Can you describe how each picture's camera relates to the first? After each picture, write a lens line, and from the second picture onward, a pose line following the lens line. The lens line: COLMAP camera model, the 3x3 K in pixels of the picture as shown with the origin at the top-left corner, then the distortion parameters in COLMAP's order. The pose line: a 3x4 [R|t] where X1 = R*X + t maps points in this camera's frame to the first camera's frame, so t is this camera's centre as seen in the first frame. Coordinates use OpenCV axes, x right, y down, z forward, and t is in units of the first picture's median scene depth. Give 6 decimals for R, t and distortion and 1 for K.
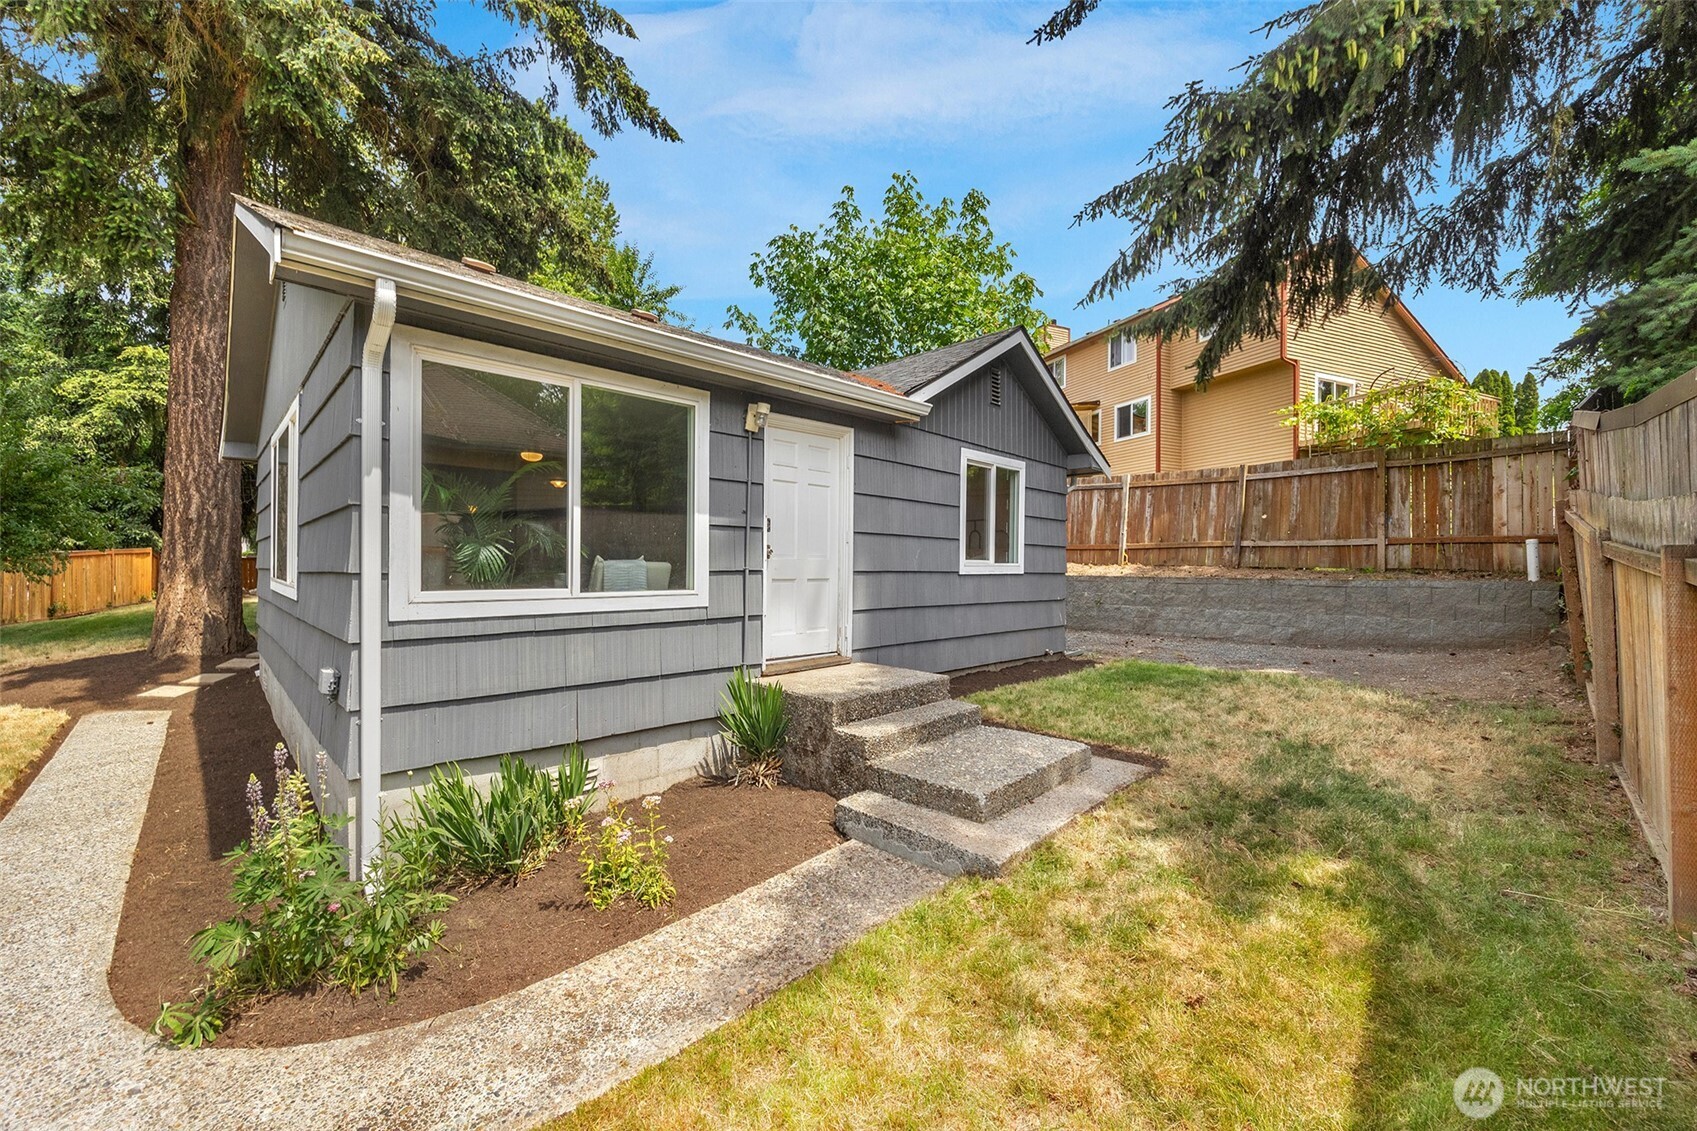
lens RADIAL K [[654.8, 0, 860.0], [0, 654.8, 564.7], [0, 0, 1]] dist [-0.002588, -0.000728]
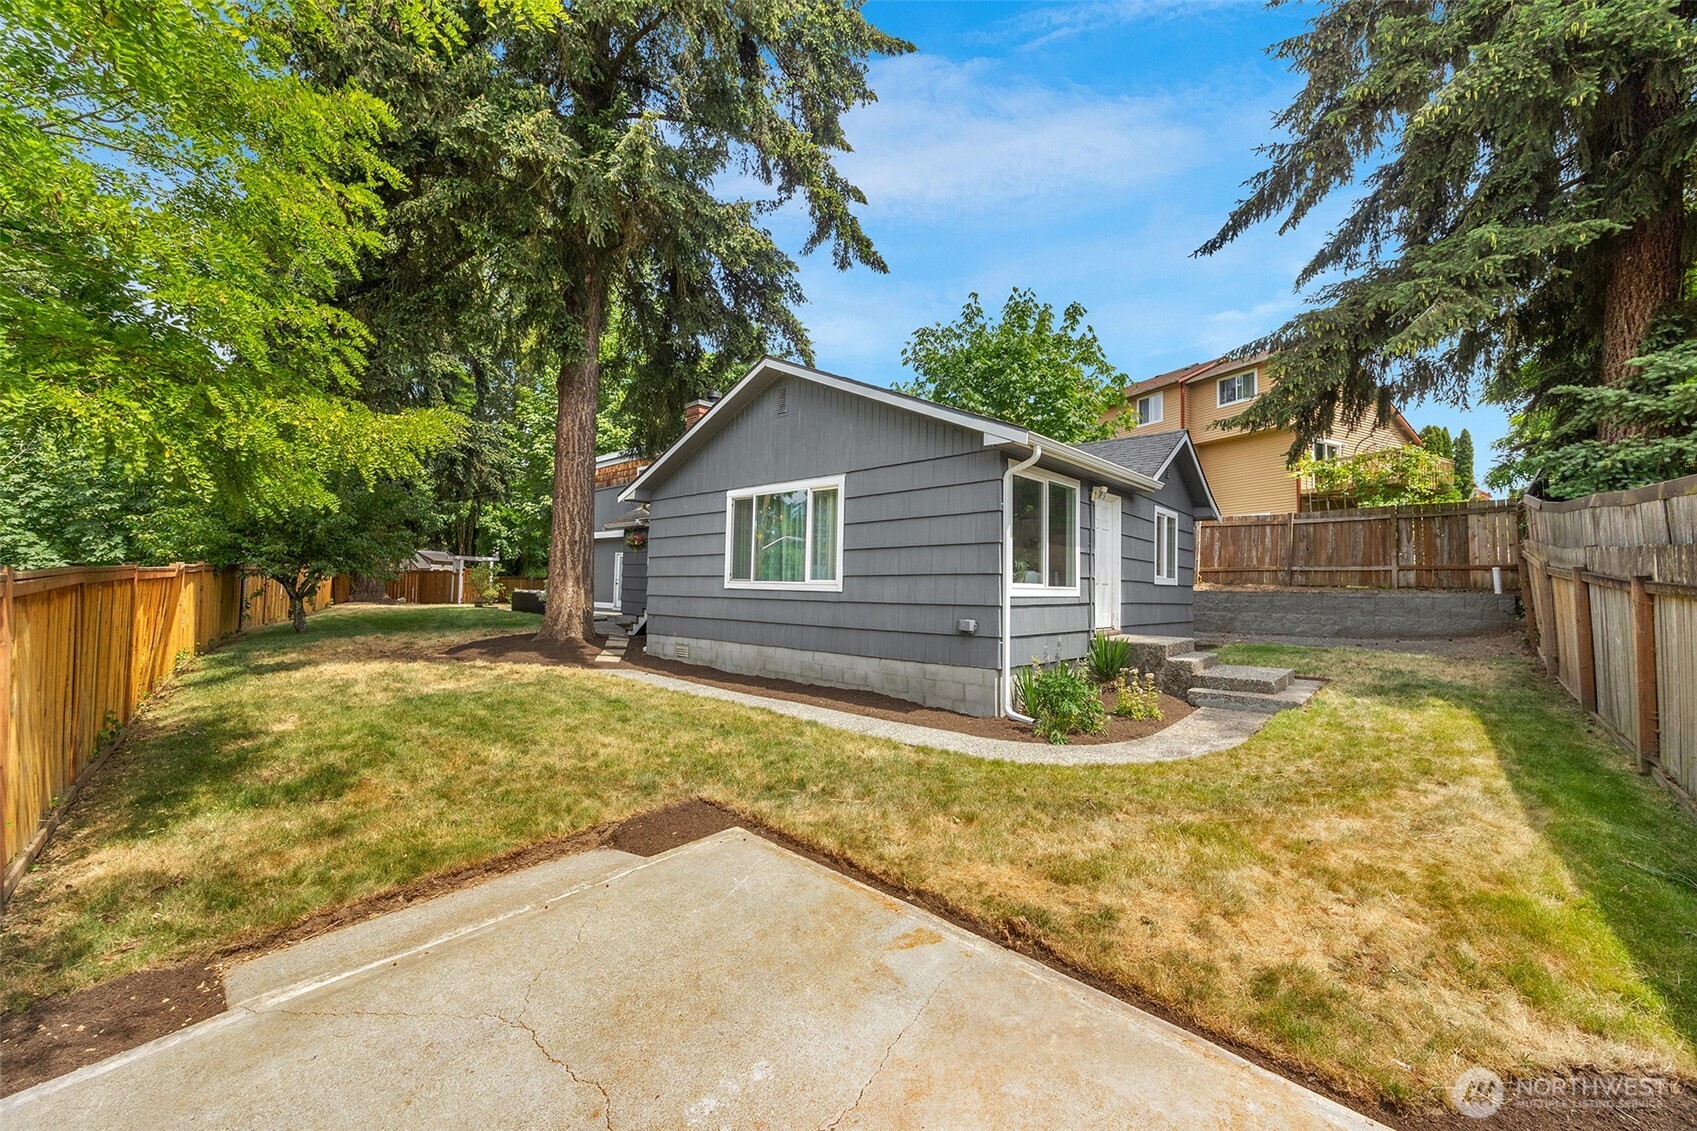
lens RADIAL K [[654.8, 0, 838.1], [0, 654.8, 558.5], [0, 0, 1]] dist [-0.002588, -0.000728]
pose [[0.999129, 0.013895, 0.039356, -0.542016], [-0.012080, 0.998869, -0.045982, 0.027258], [-0.039951, 0.045466, 0.998167, -0.445995]]
